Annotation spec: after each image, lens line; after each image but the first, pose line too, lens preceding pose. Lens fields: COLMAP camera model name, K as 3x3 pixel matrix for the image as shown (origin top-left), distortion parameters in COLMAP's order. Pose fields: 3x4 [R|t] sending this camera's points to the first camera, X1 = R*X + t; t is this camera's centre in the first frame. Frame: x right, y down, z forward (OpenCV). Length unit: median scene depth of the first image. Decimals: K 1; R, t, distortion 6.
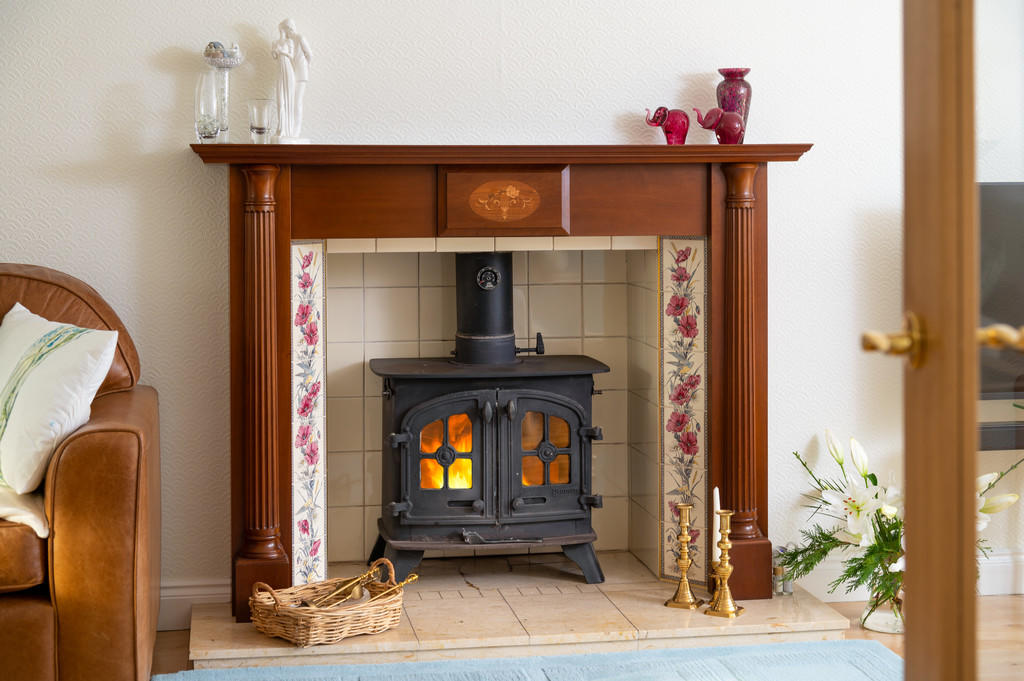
lens RADIAL K [[1645.6, 0, 512.0], [0, 1645.6, 340.5], [0, 0, 1]] dist [-0.050968, -0.105159]
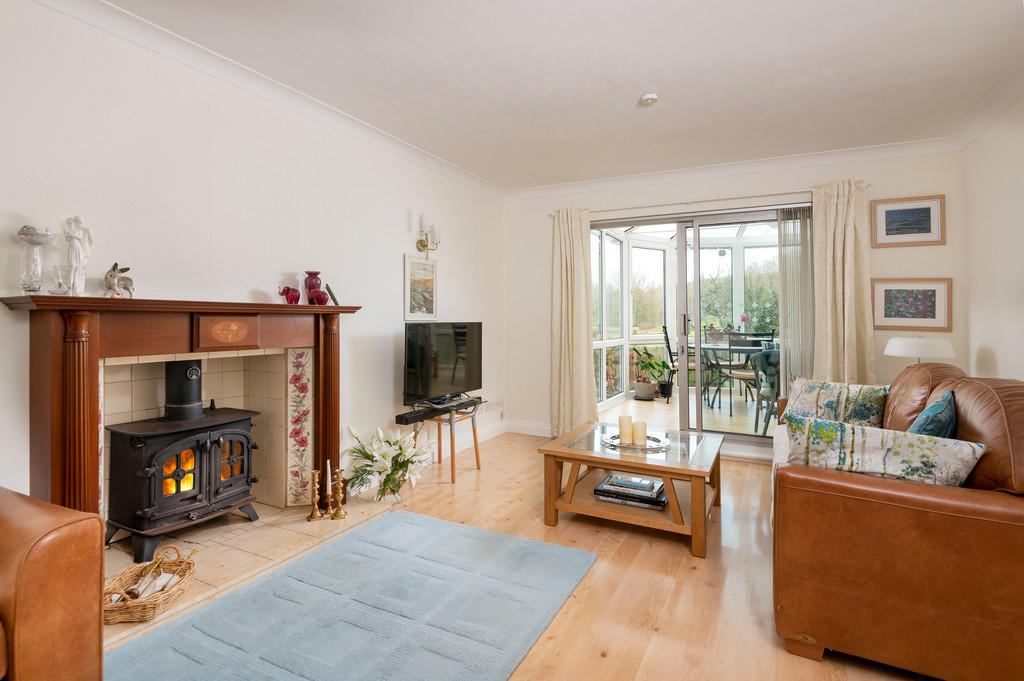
lens RADIAL K [[513.7, 0, 512.0], [0, 513.7, 340.5], [0, 0, 1]] dist [0.003384, 0.000497]
pose [[0.588657, -0.025779, 0.807972, -0.274430], [0.067520, 0.997567, -0.017364, -0.040593], [-0.805558, 0.064776, 0.588966, 0.371520]]
